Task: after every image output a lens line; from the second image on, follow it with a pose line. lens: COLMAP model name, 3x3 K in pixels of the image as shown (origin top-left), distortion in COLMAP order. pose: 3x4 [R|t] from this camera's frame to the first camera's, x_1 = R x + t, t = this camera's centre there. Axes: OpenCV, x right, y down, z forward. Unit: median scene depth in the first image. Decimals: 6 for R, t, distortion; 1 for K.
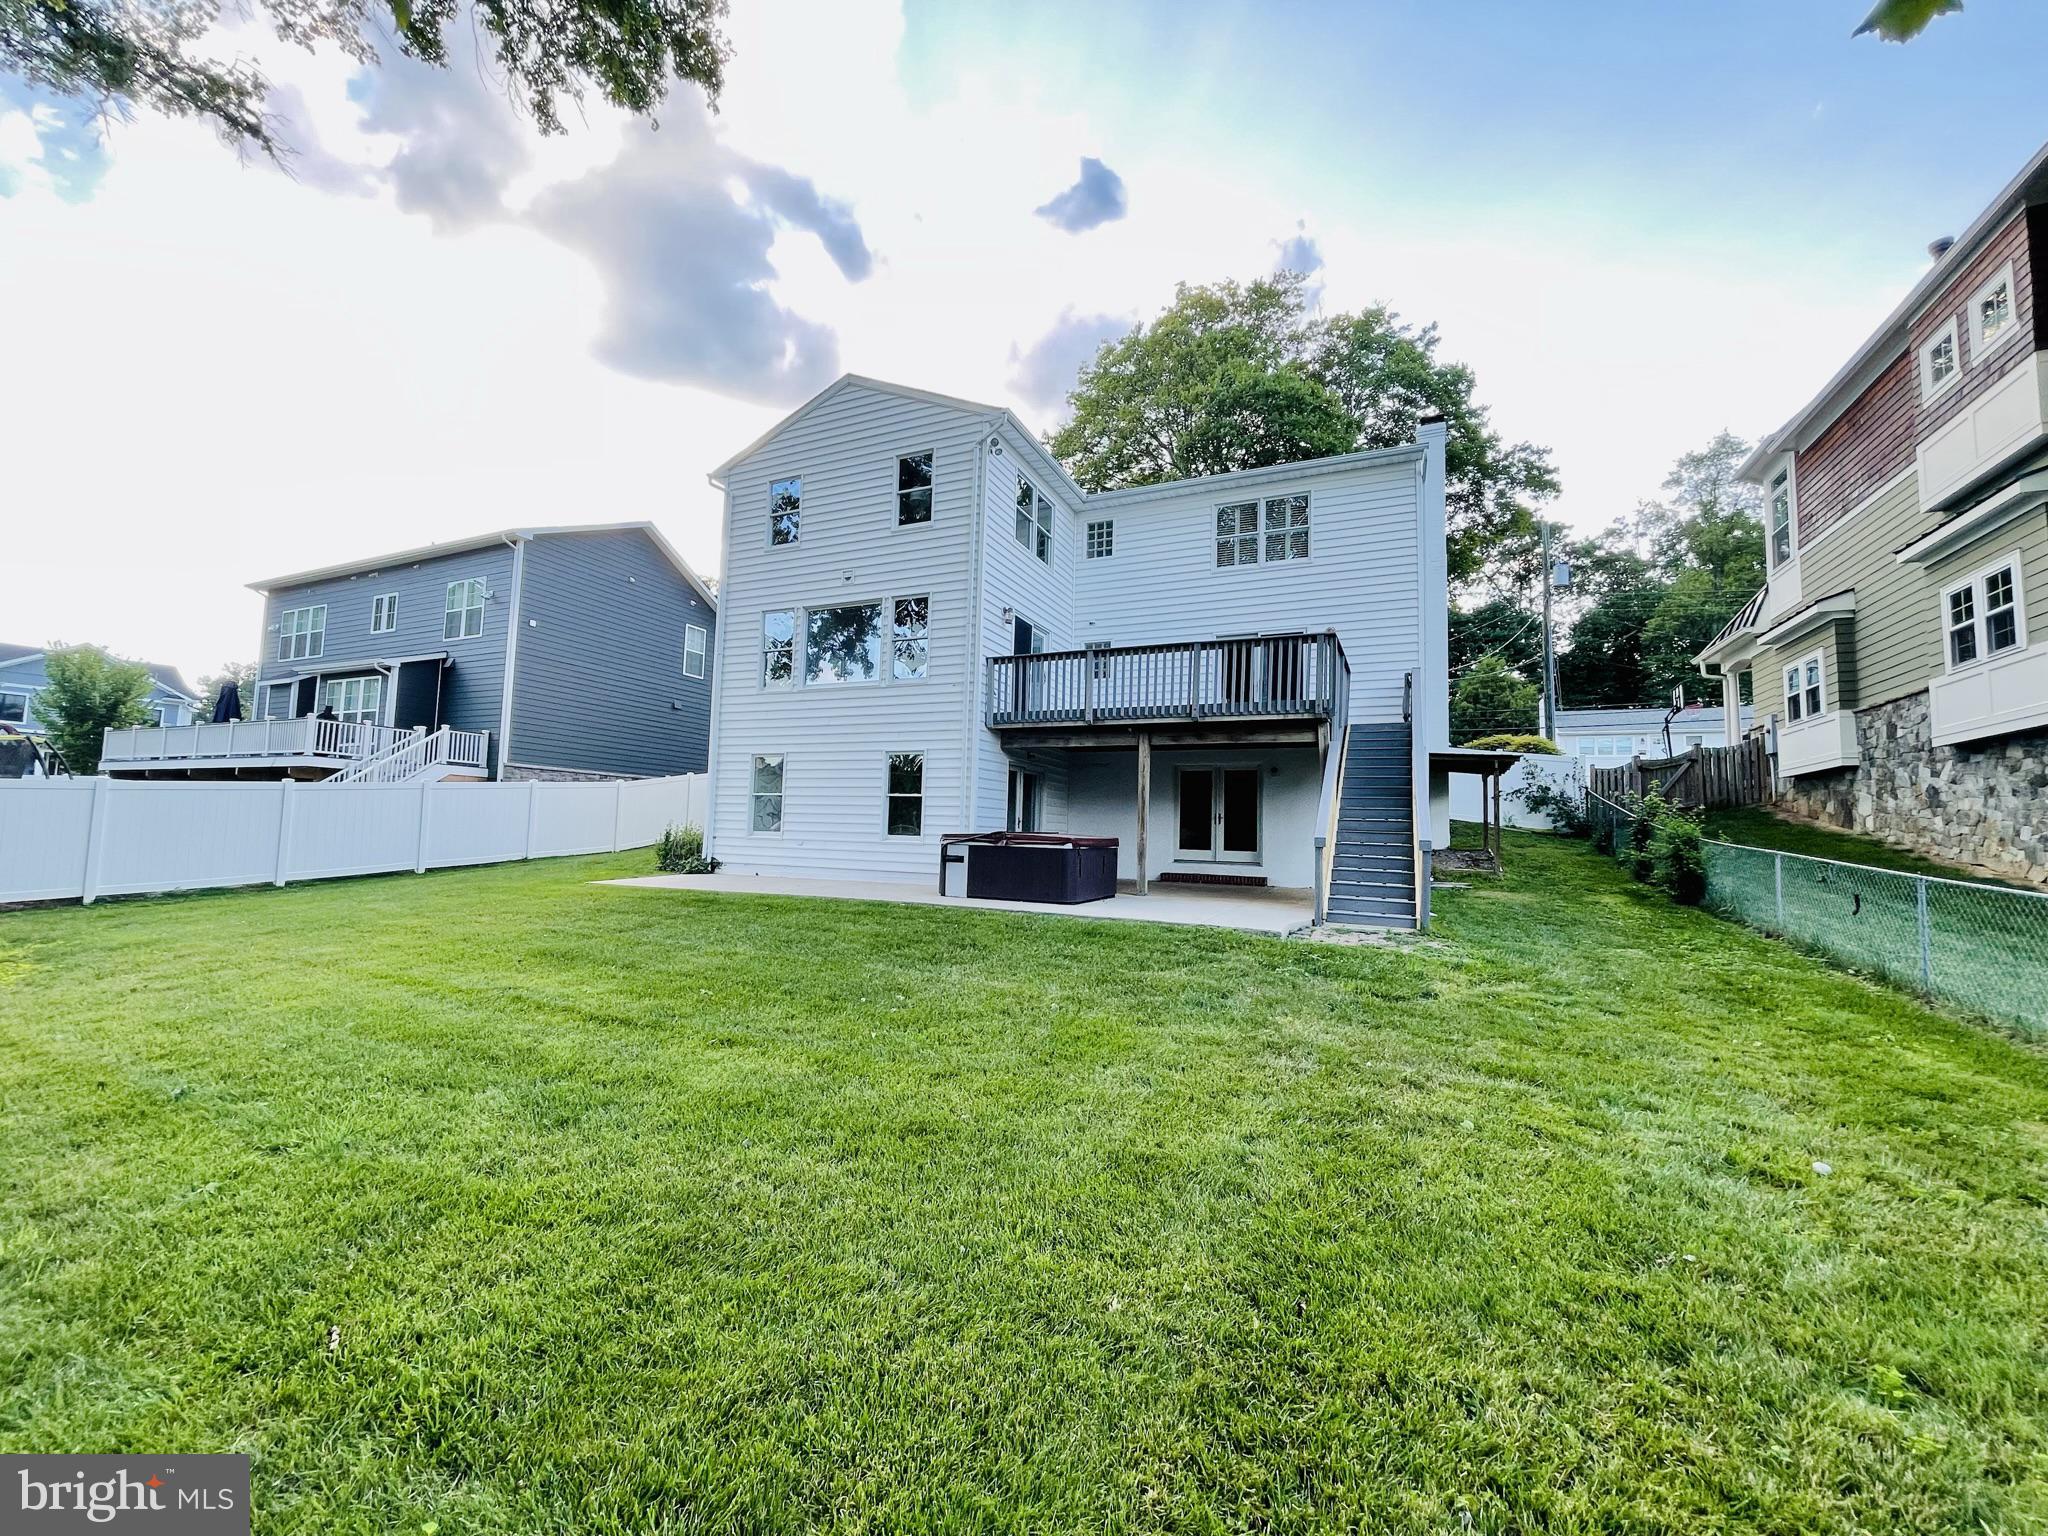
lens RADIAL K [[827.1, 0, 1025.8], [0, 827.1, 780.2], [0, 0, 1]] dist [-0.002880, 0.002720]
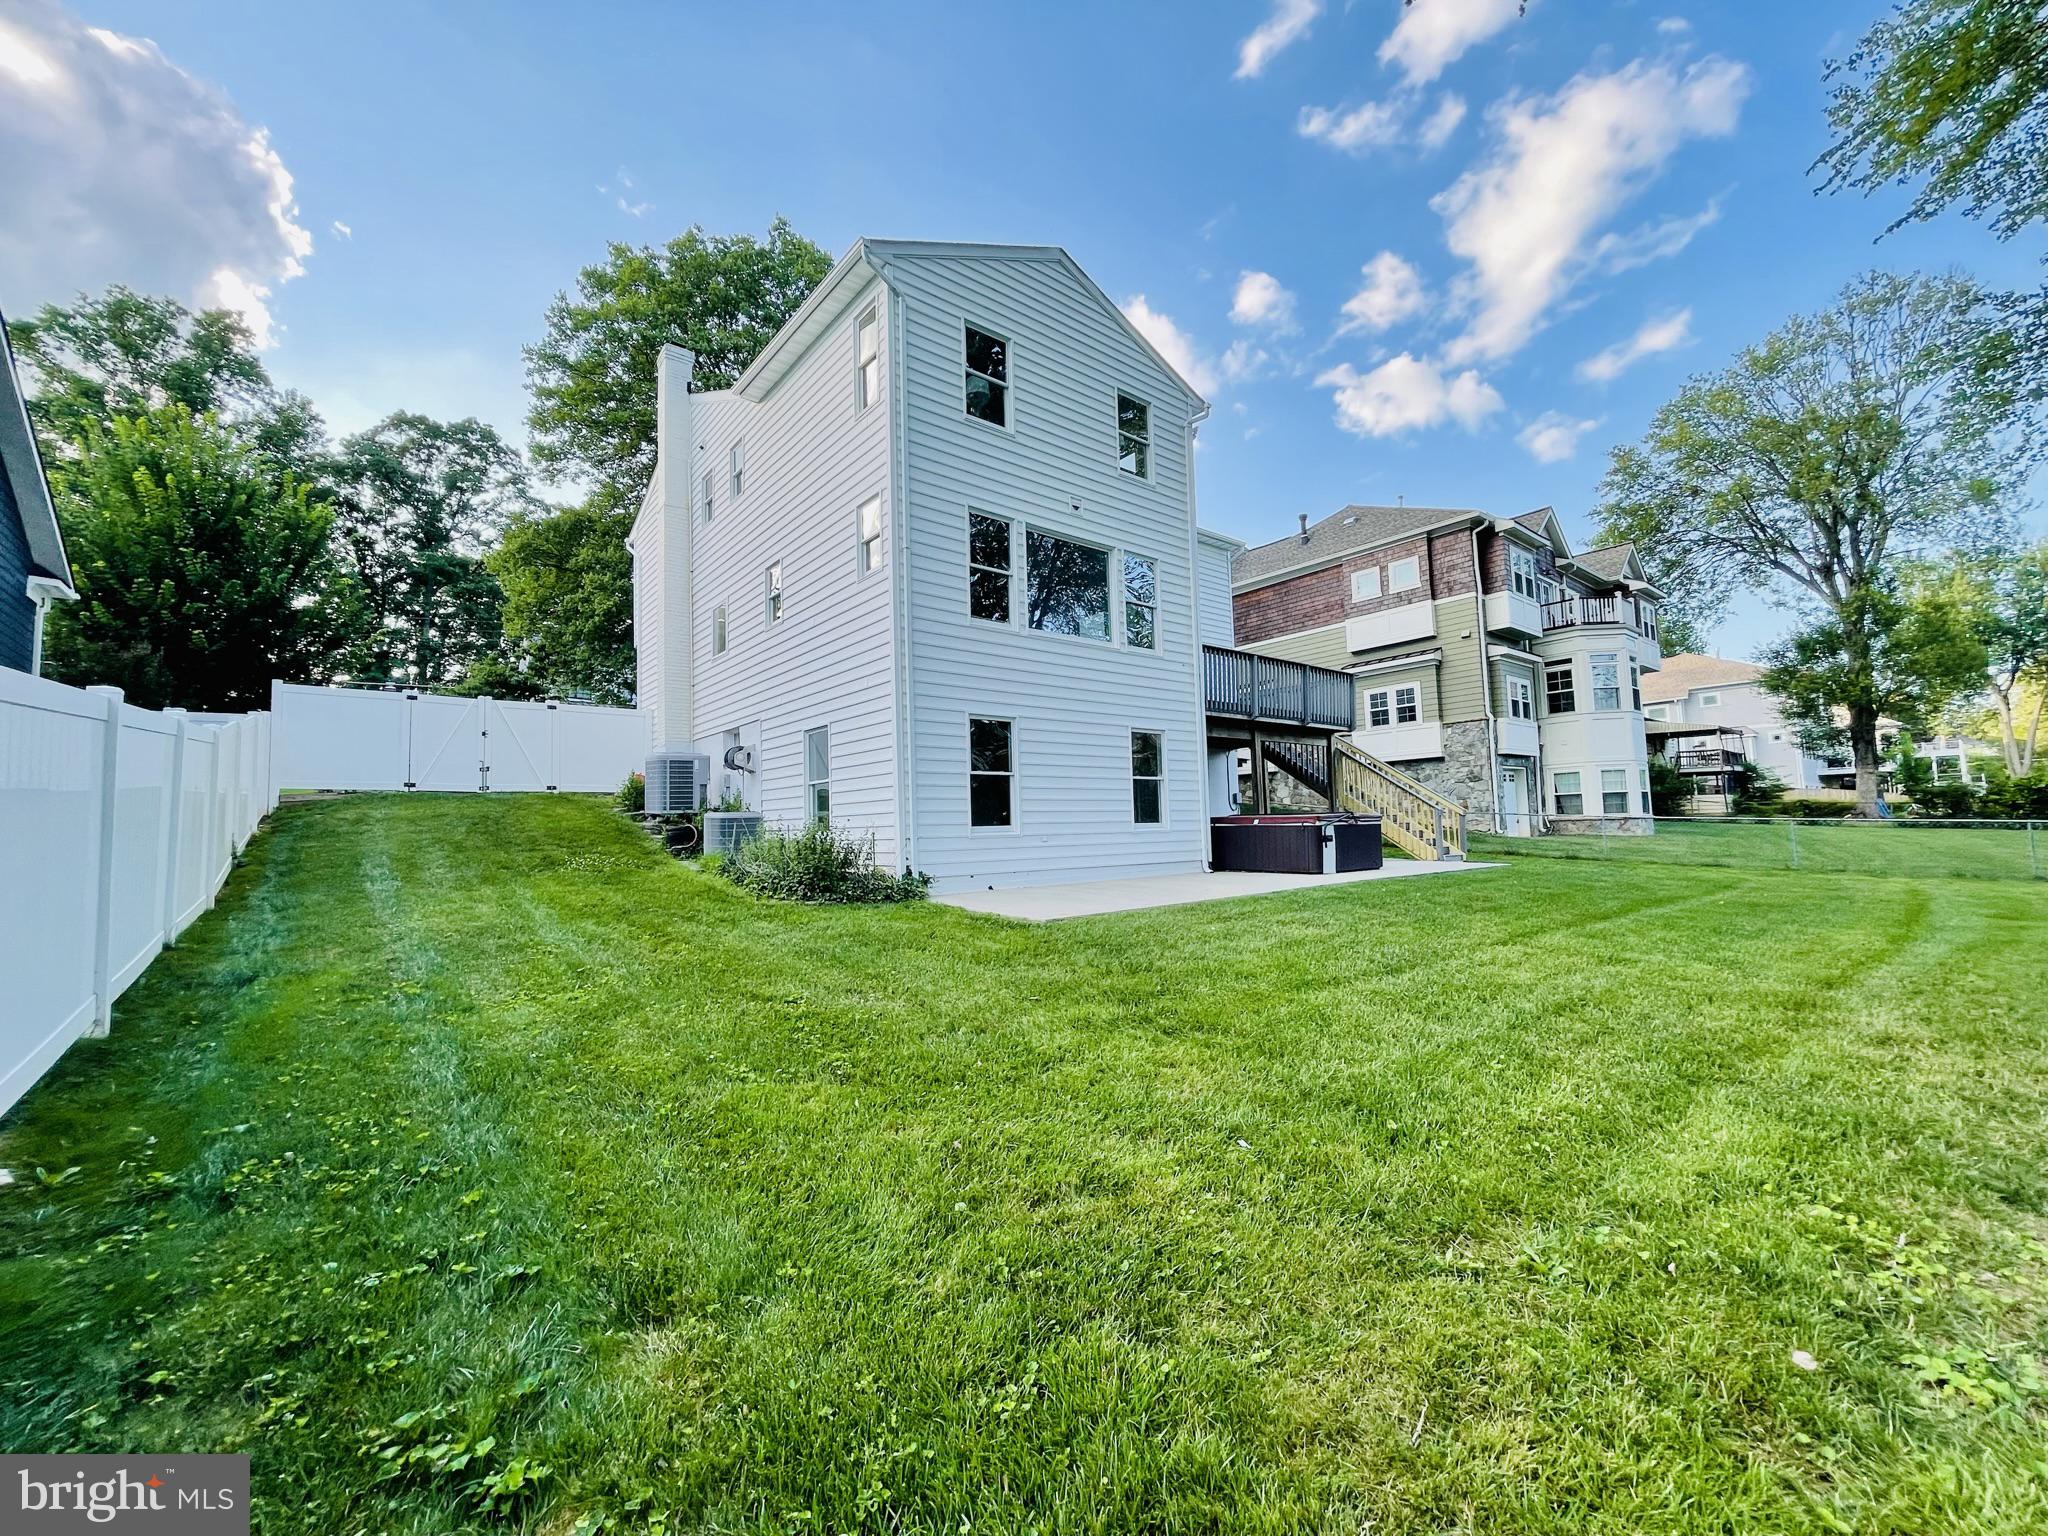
lens RADIAL K [[827.1, 0, 1025.8], [0, 827.1, 780.2], [0, 0, 1]] dist [-0.002880, 0.002720]
pose [[0.439626, 0.014759, 0.898060, -1.052455], [-0.031622, 0.999499, -0.000946, 0.026747], [-0.897624, -0.027982, 0.439872, 0.741204]]
